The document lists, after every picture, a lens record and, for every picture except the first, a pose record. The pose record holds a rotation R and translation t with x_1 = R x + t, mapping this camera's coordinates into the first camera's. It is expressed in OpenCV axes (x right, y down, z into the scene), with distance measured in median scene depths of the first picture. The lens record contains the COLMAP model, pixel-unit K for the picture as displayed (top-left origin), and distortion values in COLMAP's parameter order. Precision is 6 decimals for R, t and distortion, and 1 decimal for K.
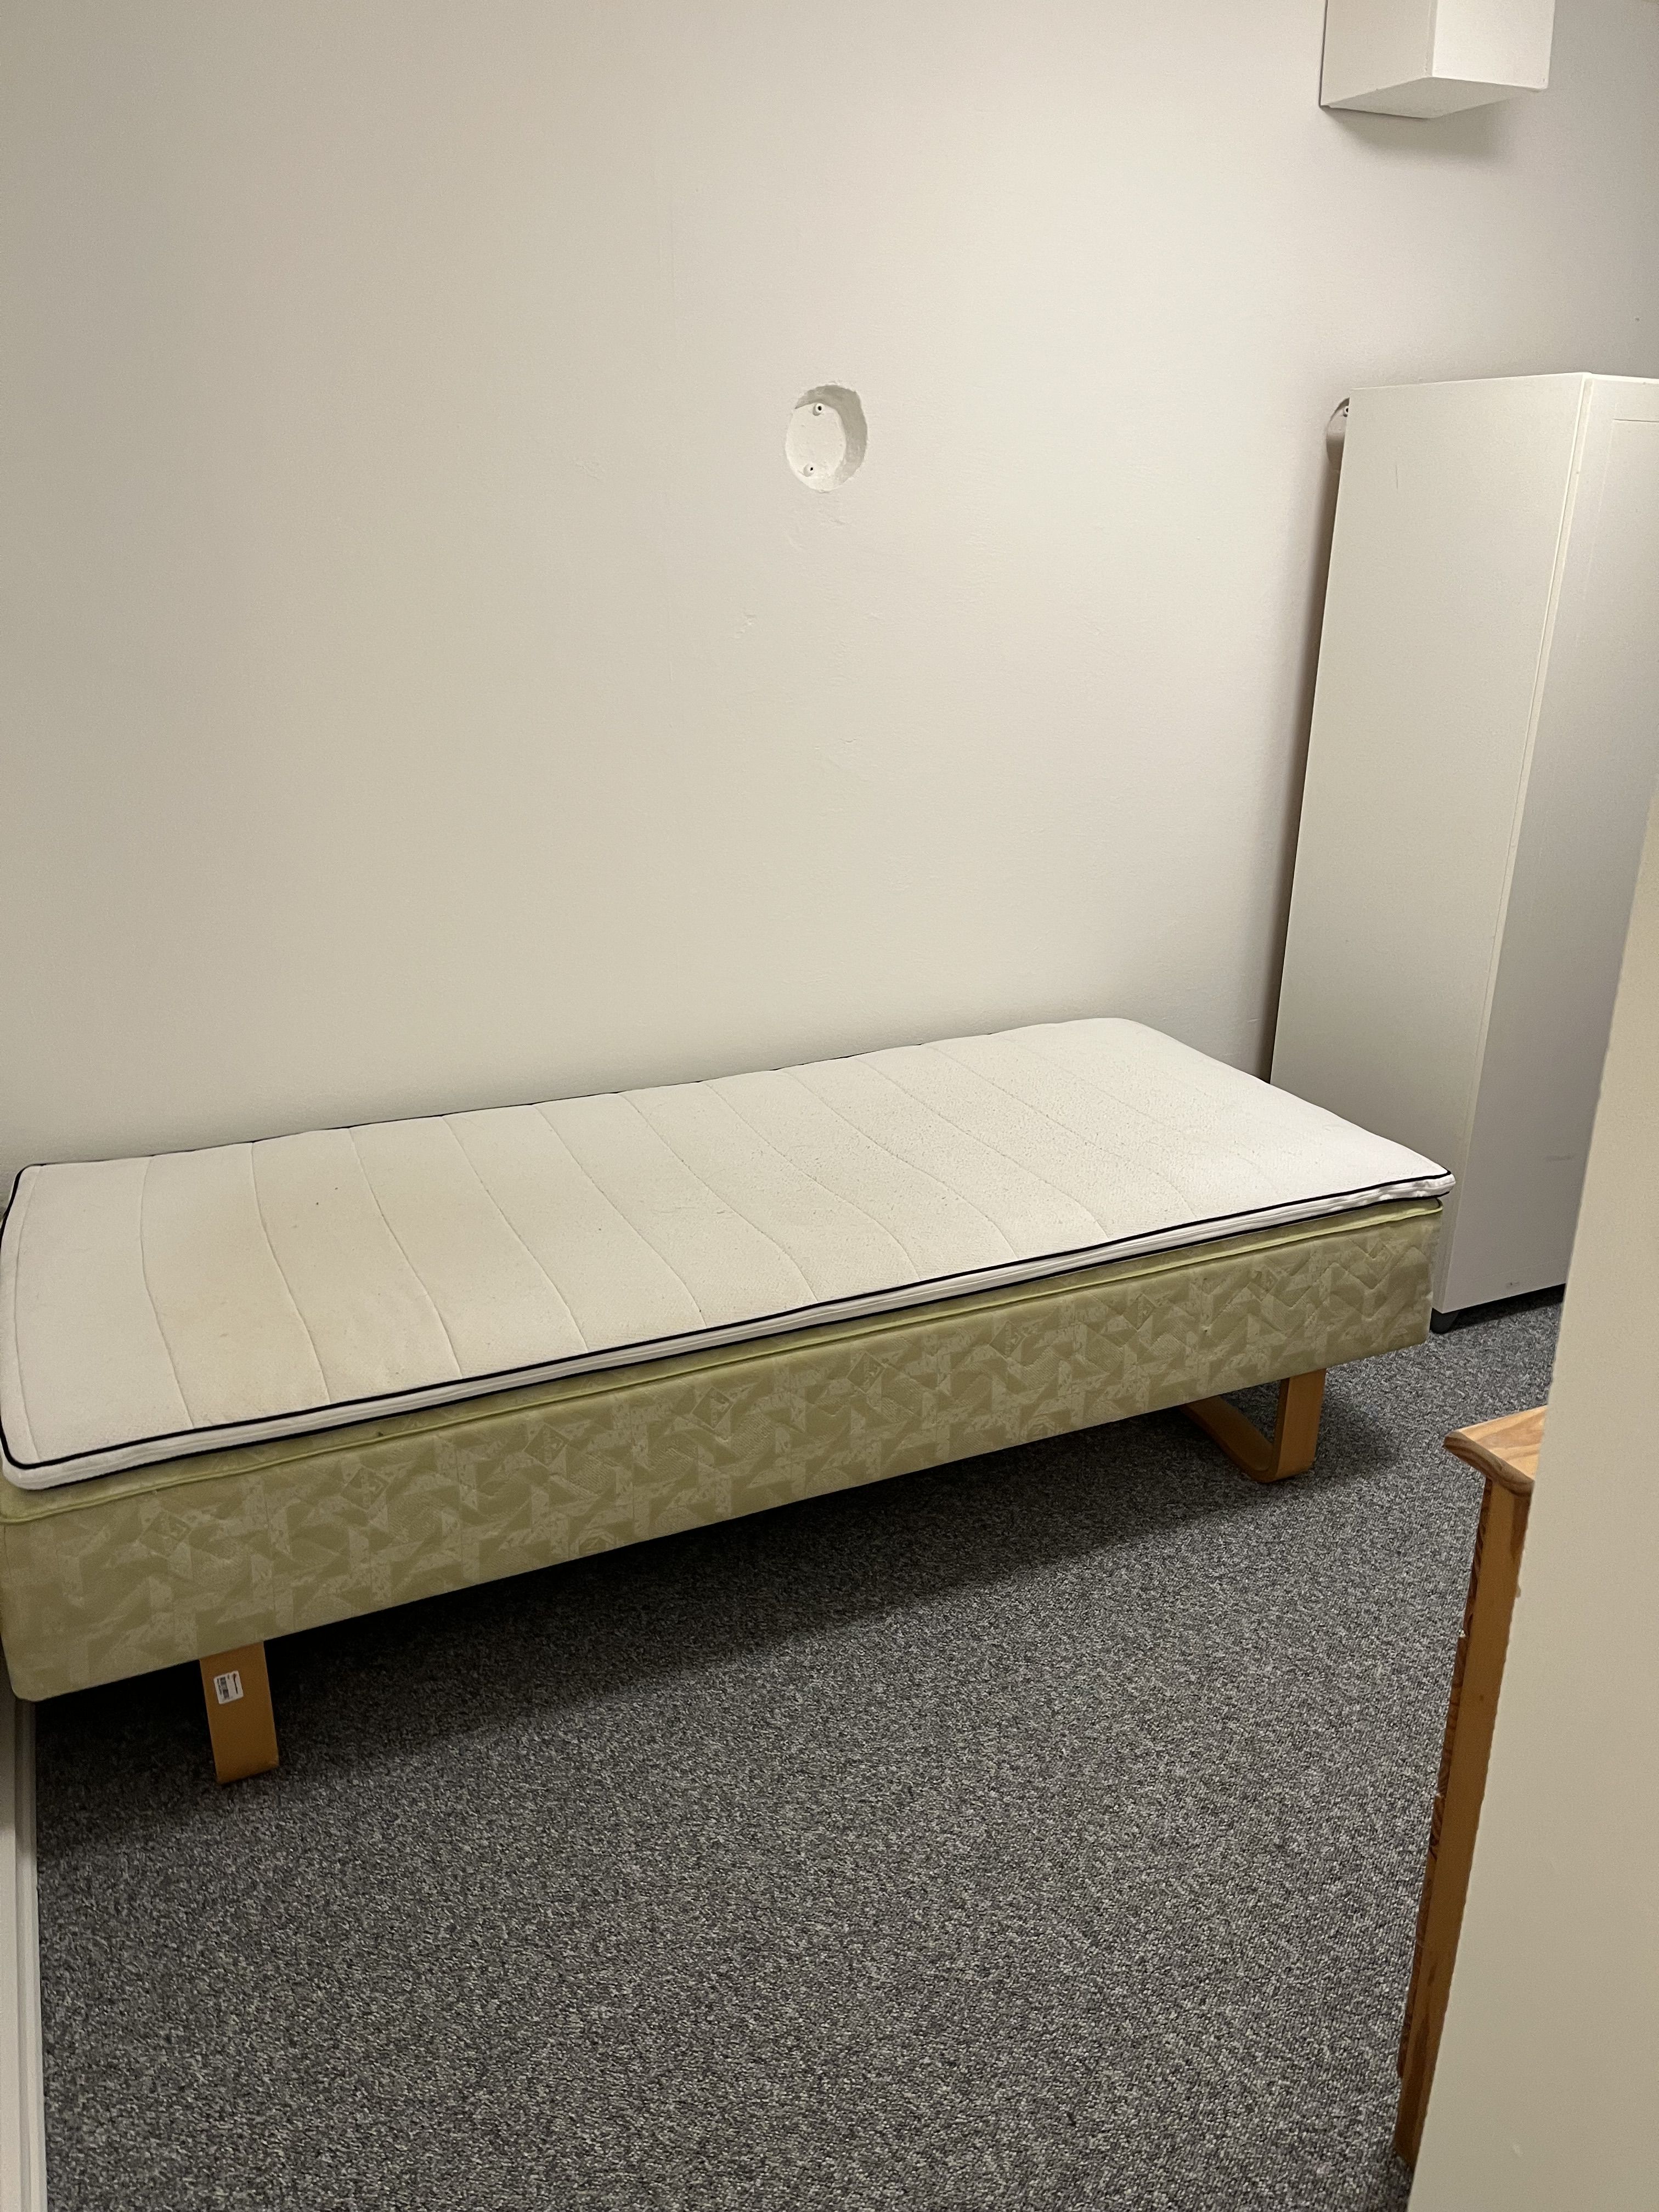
lens RADIAL K [[1657.3, 0, 823.2], [0, 1657.3, 1110.5], [0, 0, 1]] dist [0.070201, -0.092012]
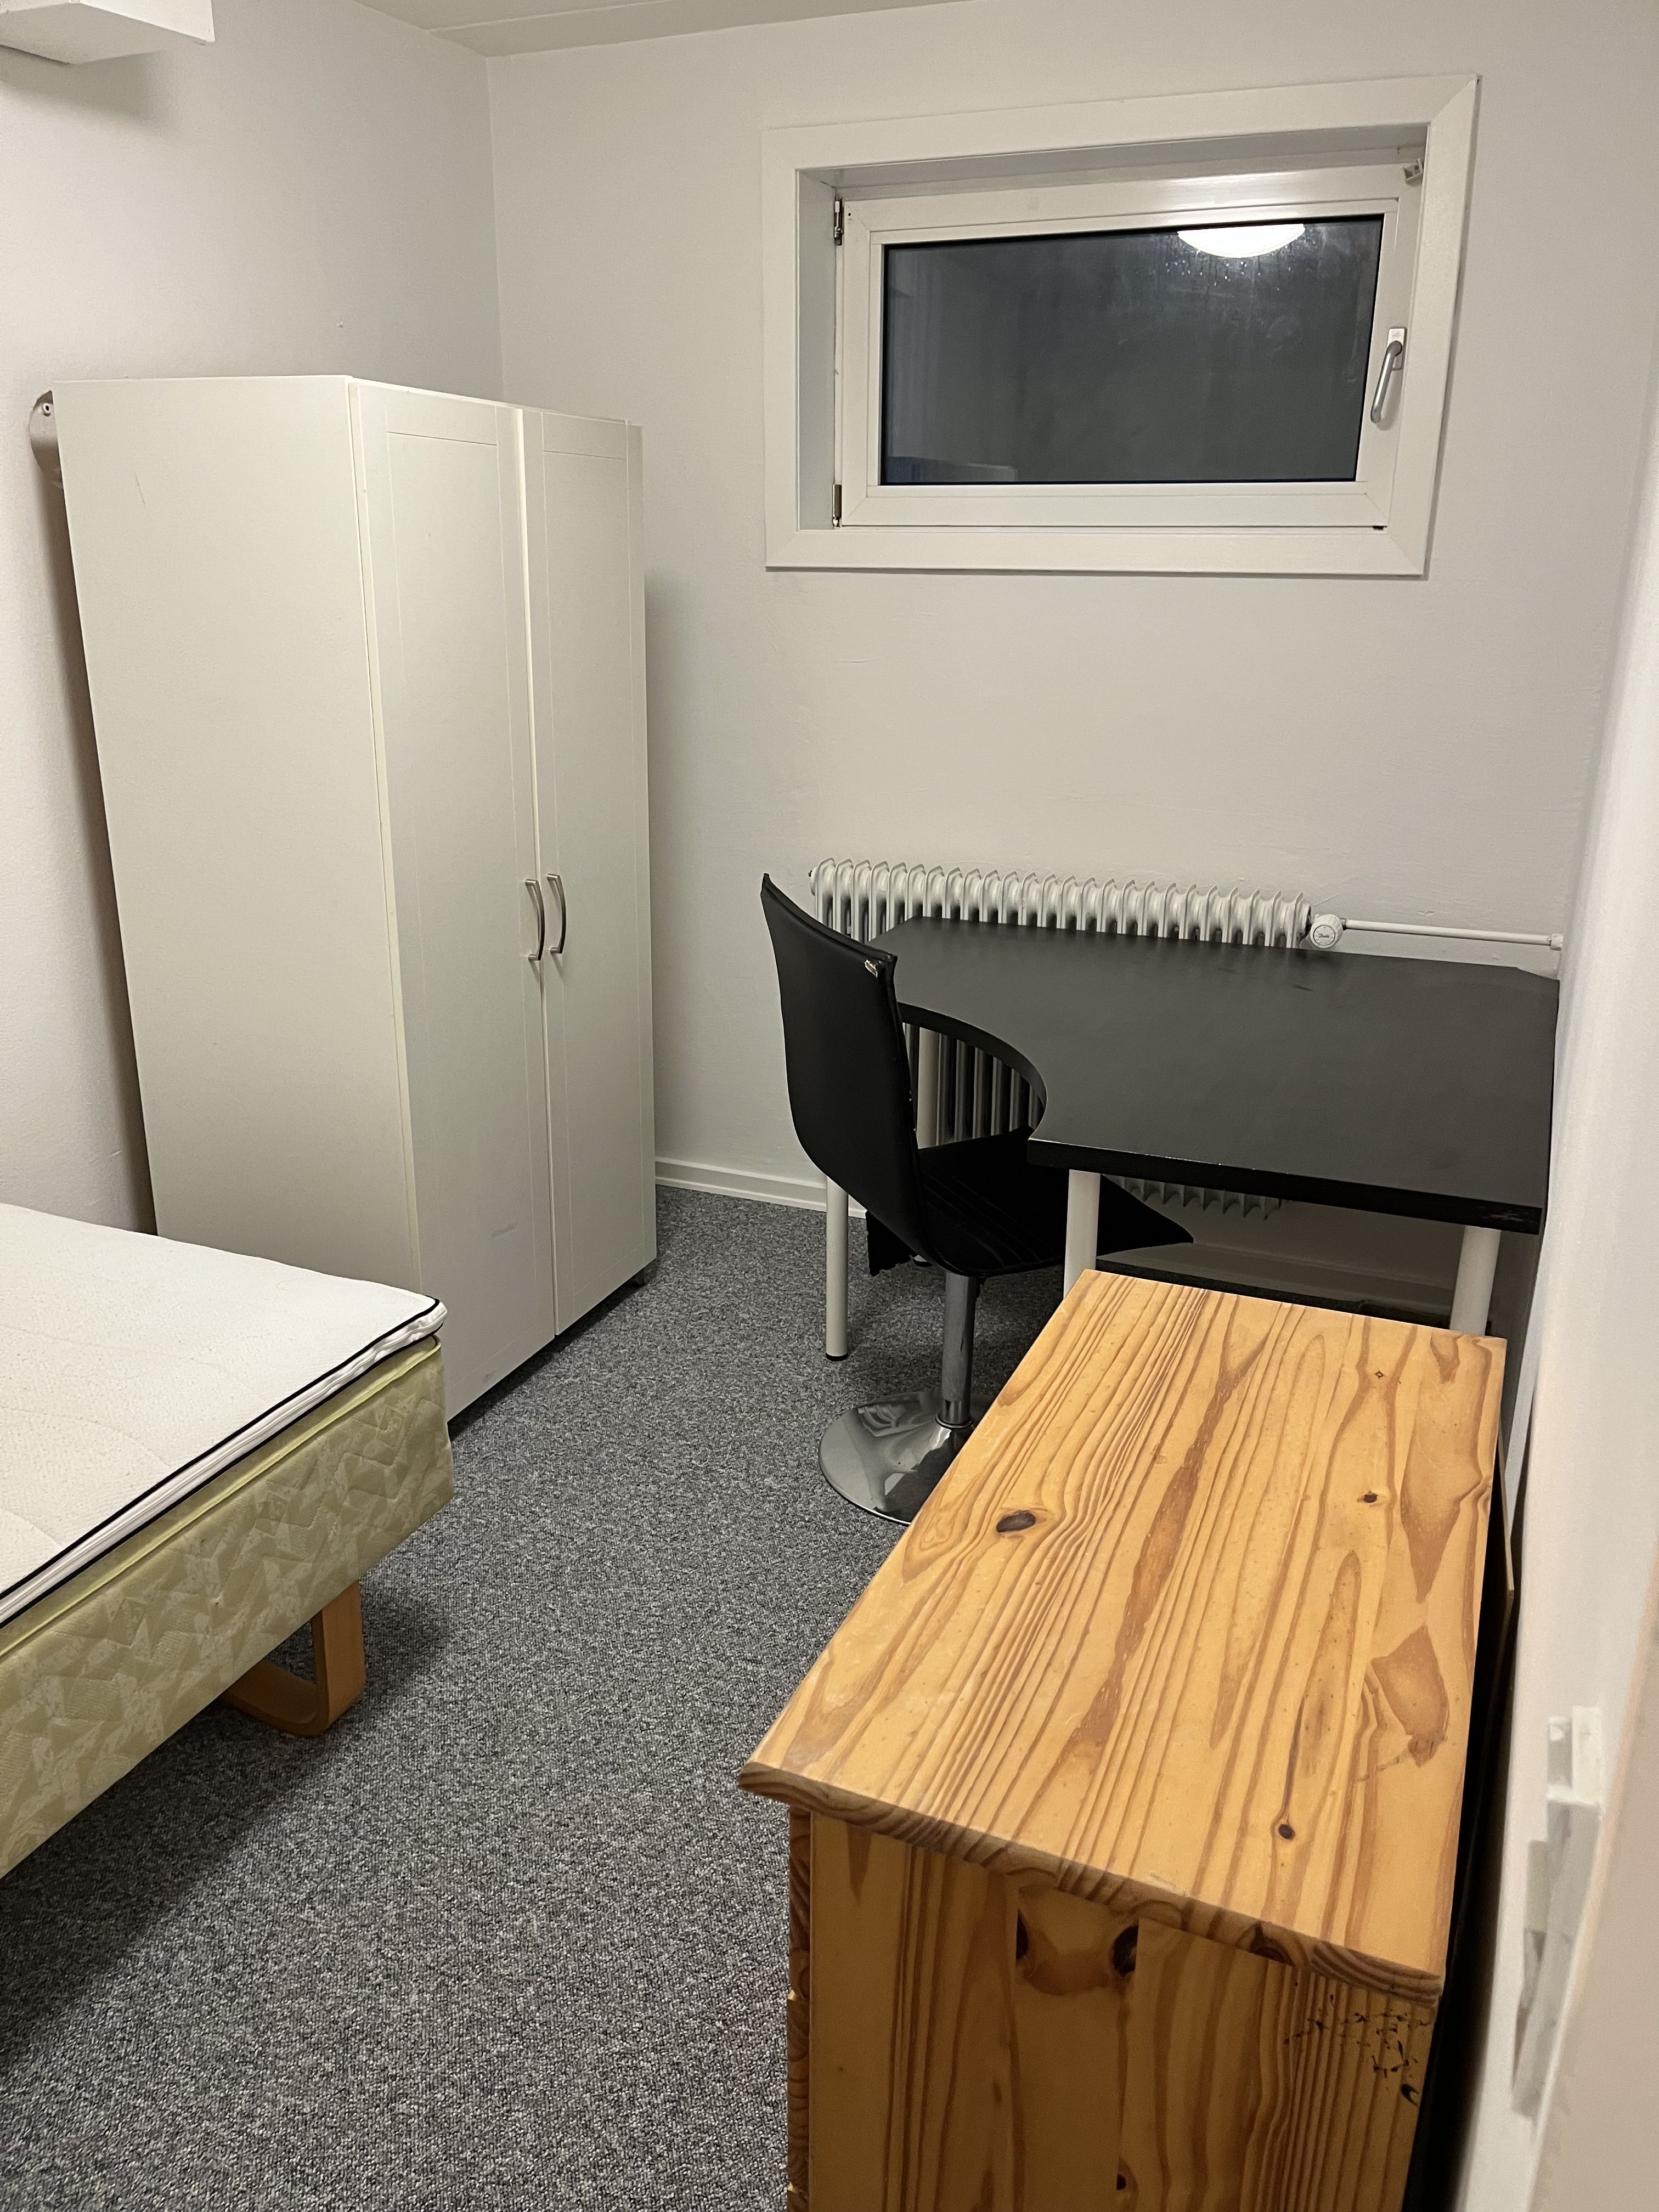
lens RADIAL K [[1657.3, 0, 835.5], [0, 1657.3, 1123.5], [0, 0, 1]] dist [0.070201, -0.092012]
pose [[0.736936, -0.217740, 0.639933, -0.002501], [0.224352, 0.971822, 0.072307, -0.070540], [-0.637645, 0.090285, 0.765021, 0.214750]]
